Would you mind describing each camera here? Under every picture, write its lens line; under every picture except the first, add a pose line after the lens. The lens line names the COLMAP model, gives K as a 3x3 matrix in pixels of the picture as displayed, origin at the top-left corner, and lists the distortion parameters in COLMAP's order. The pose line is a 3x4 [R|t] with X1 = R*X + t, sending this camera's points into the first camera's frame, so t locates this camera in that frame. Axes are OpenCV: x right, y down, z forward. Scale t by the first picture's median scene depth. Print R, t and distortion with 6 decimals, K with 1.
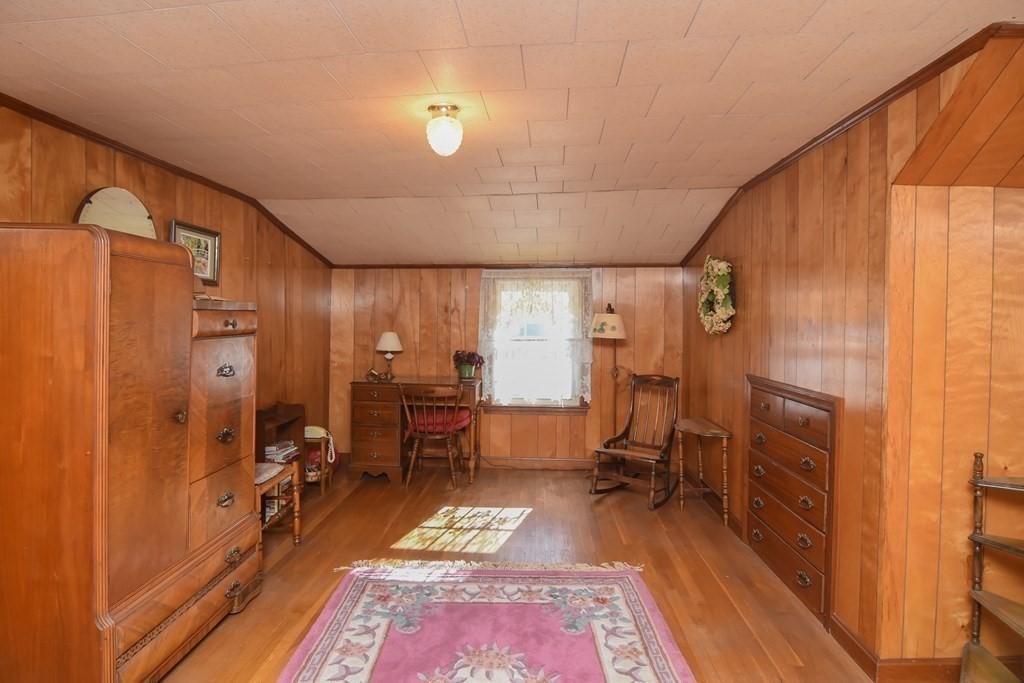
lens RADIAL K [[548.1, 0, 506.0], [0, 548.1, 333.6], [0, 0, 1]] dist [-0.003202, -0.012407]
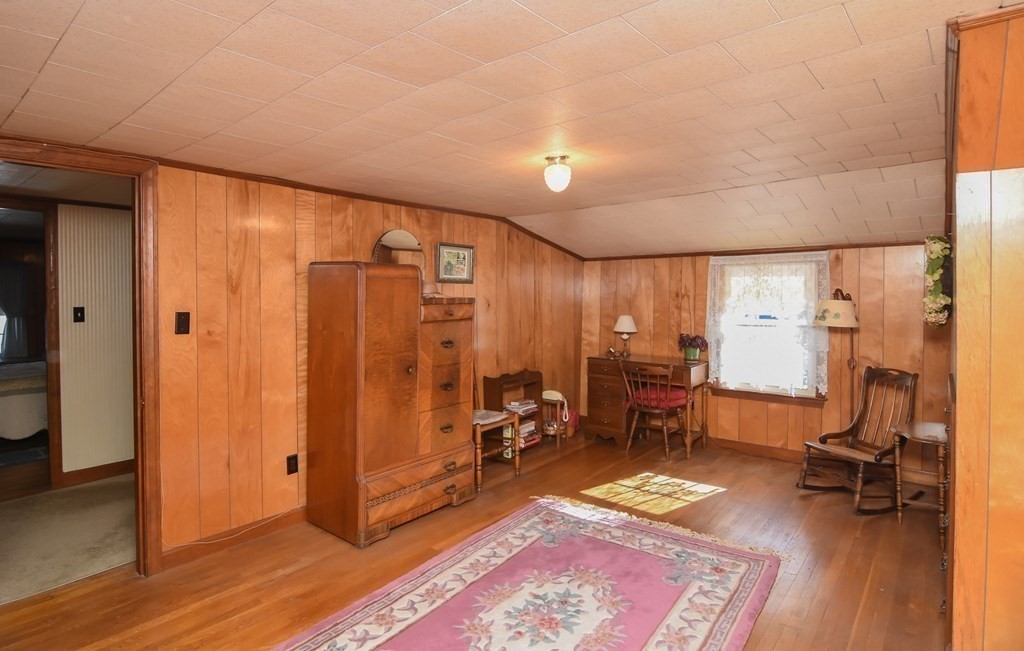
lens RADIAL K [[551.6, 0, 504.5], [0, 551.6, 300.5], [0, 0, 1]] dist [-0.000978, -0.012191]
pose [[0.811309, -0.000692, -0.584617, 0.411261], [-0.008913, 0.999868, -0.013552, -0.025671], [0.584549, 0.016206, 0.811197, -0.127652]]
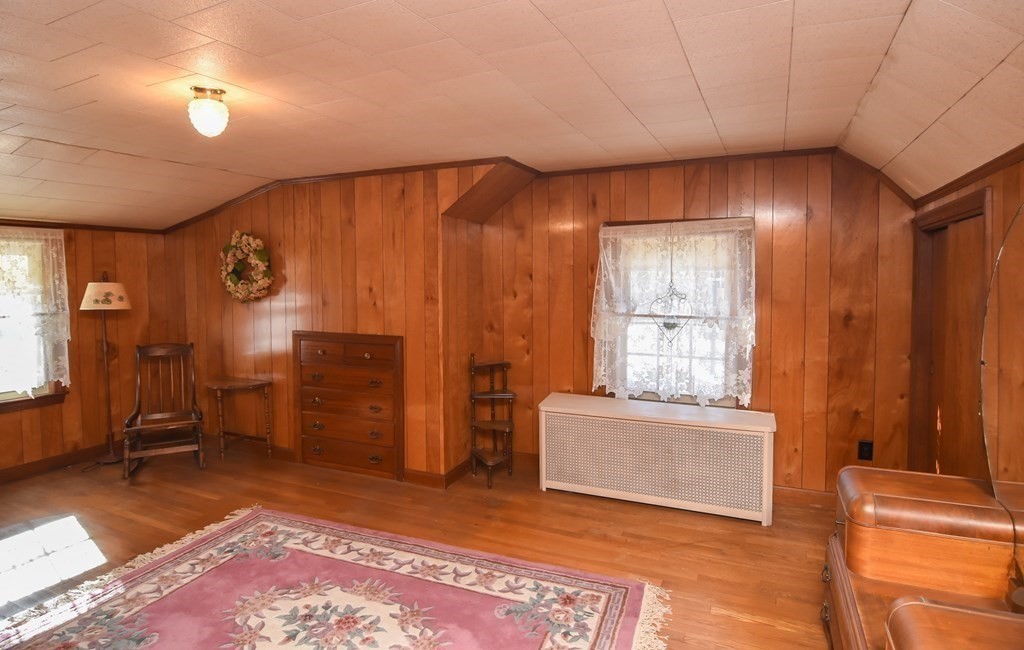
lens RADIAL K [[551.6, 0, 504.5], [0, 551.6, 300.0], [0, 0, 1]] dist [-0.000978, -0.012191]
pose [[0.362820, -0.045605, 0.930743, -0.622952], [0.029590, 0.998862, 0.037408, -0.032524], [-0.931389, 0.013968, 0.363756, 0.088355]]
